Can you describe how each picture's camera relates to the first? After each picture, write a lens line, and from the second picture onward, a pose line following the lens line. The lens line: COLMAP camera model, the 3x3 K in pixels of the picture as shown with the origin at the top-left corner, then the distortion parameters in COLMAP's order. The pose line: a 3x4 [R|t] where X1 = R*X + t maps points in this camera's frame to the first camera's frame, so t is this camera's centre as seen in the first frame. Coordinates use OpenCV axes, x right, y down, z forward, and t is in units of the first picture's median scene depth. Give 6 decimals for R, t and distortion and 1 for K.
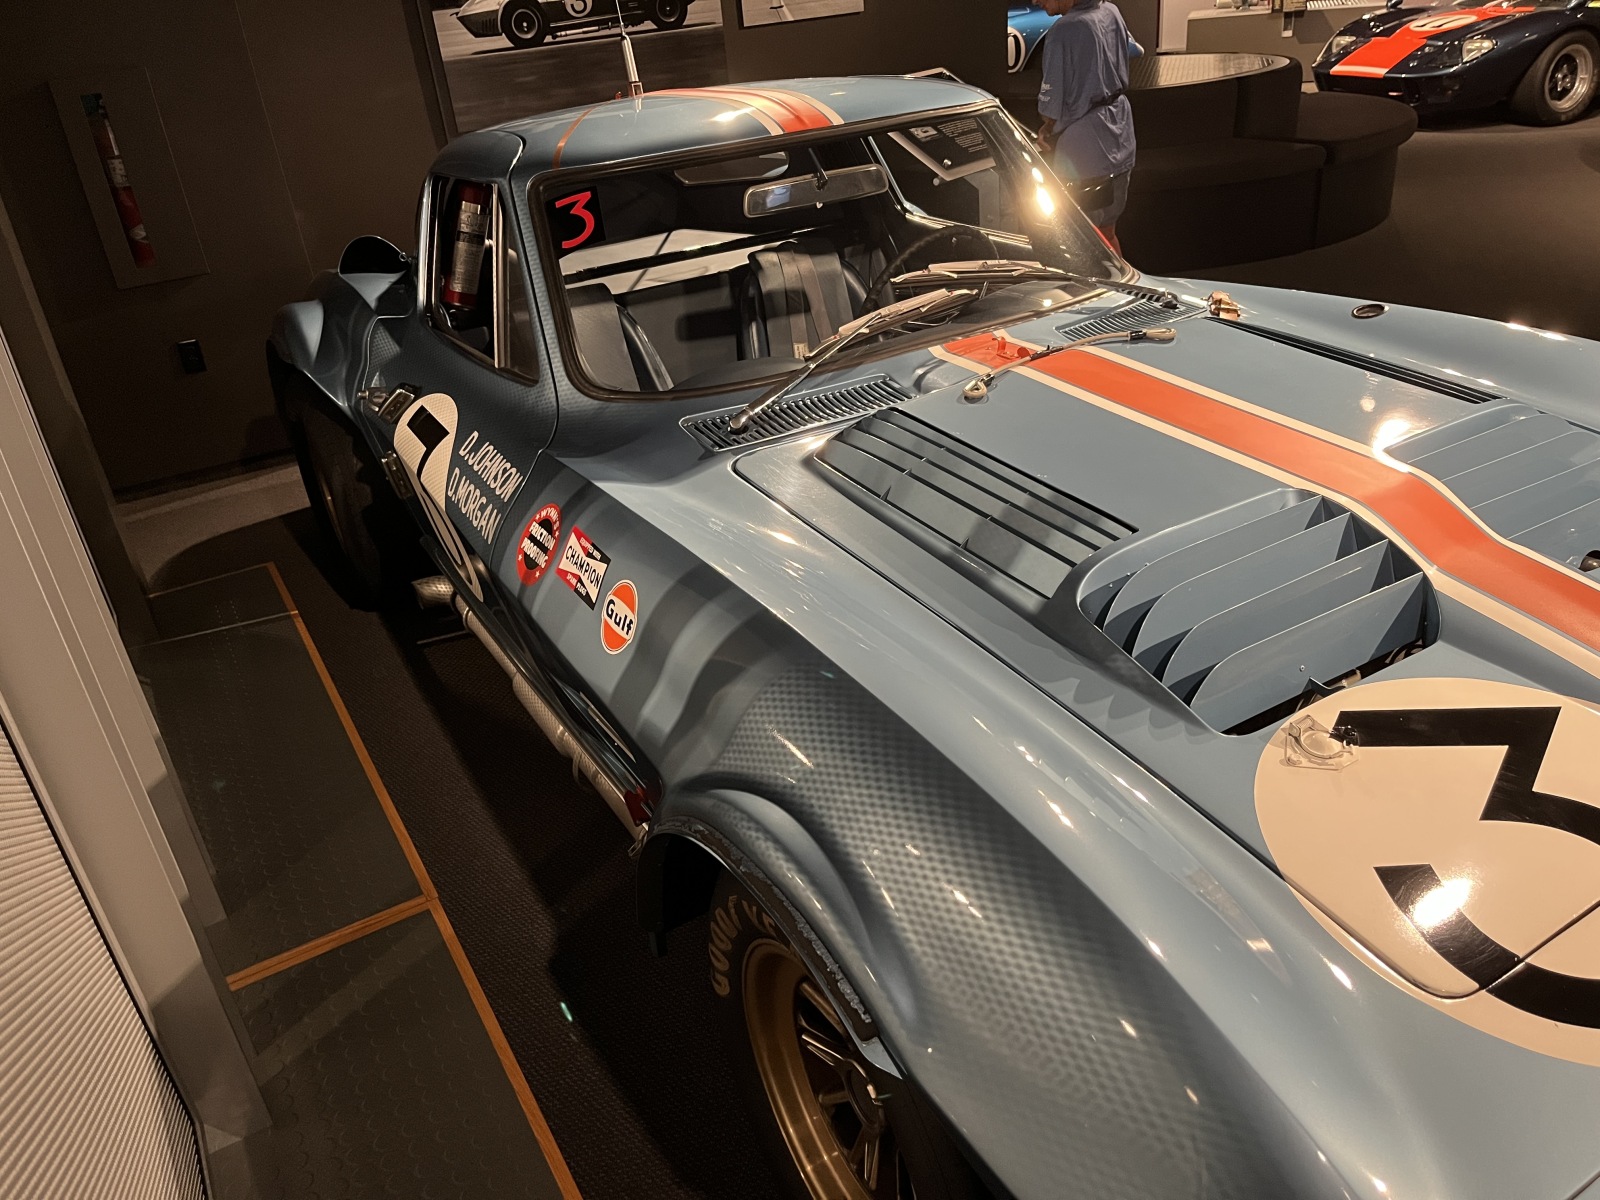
lens RADIAL K [[1228.3, 0, 795.3], [0, 1228.3, 592.9], [0, 0, 1]] dist [0.147318, -0.193363]
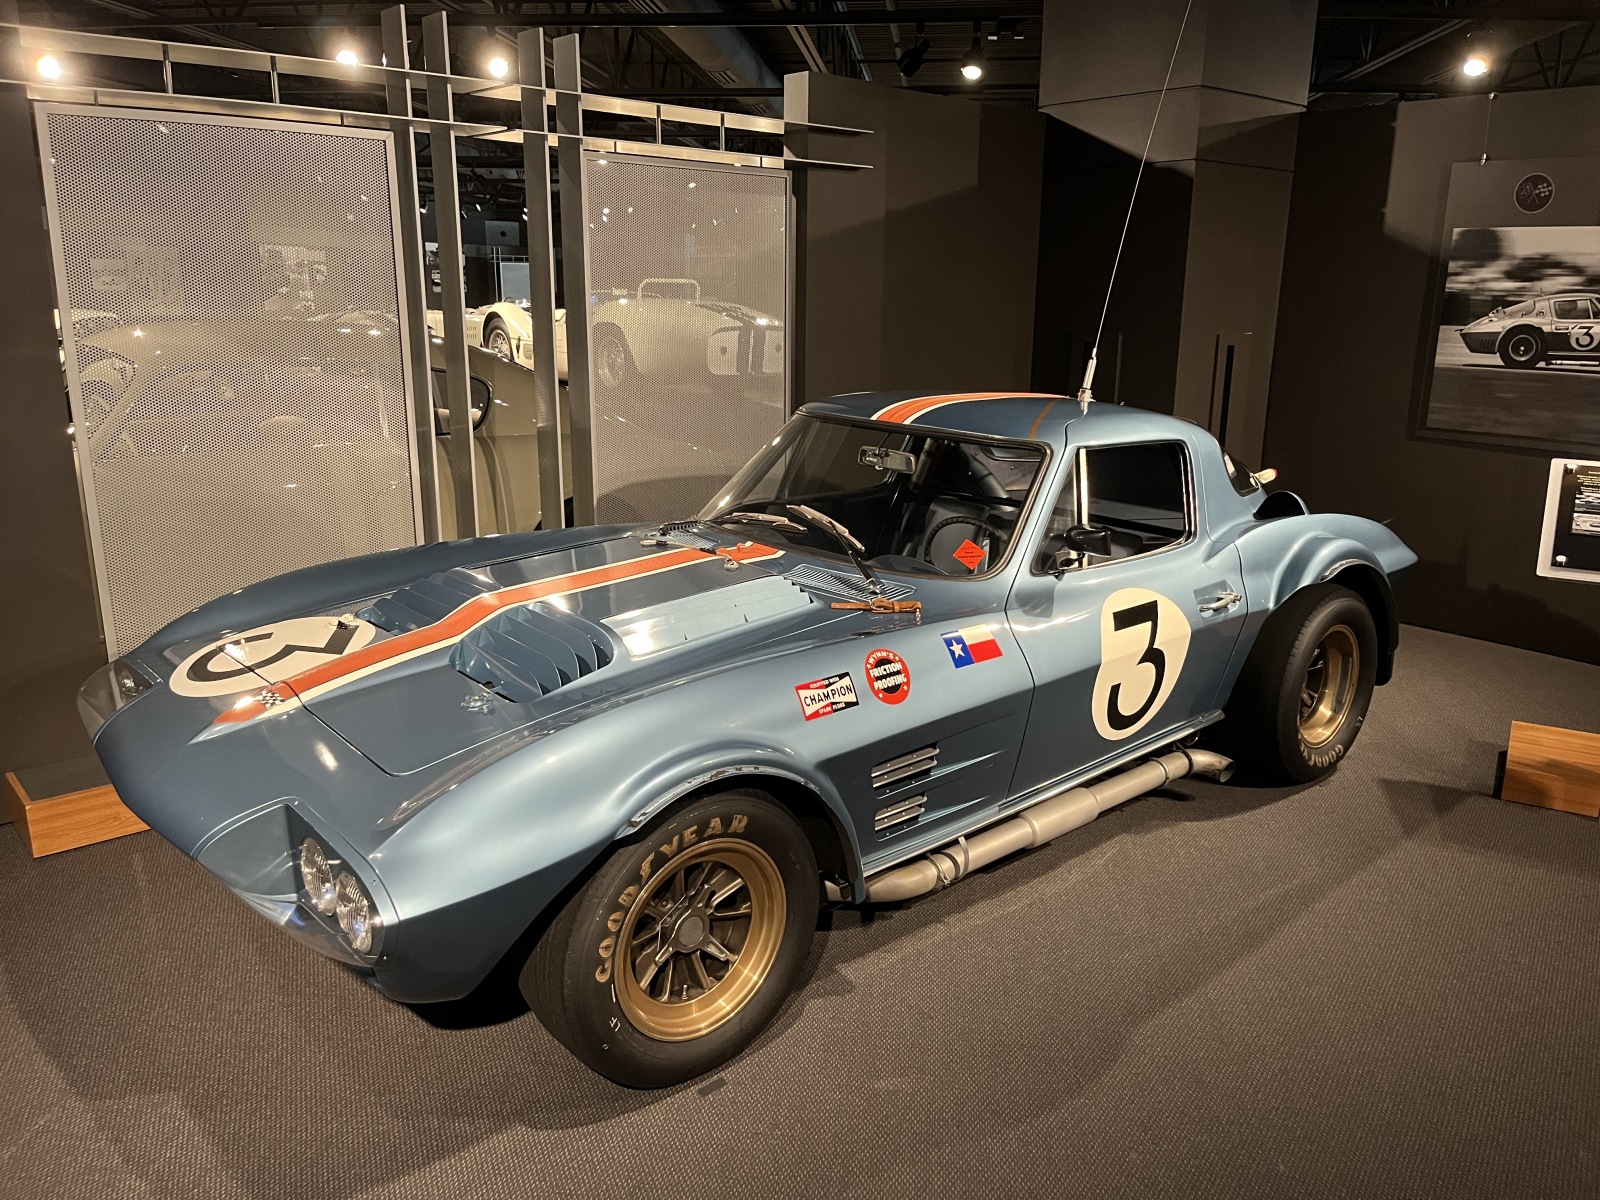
lens RADIAL K [[1228.3, 0, 795.3], [0, 1228.3, 592.9], [0, 0, 1]] dist [0.147318, -0.193363]
pose [[0.189247, 0.337128, -0.922242, 0.717077], [-0.473138, 0.854300, 0.215202, -0.225767], [0.860422, 0.395622, 0.321182, 0.236489]]
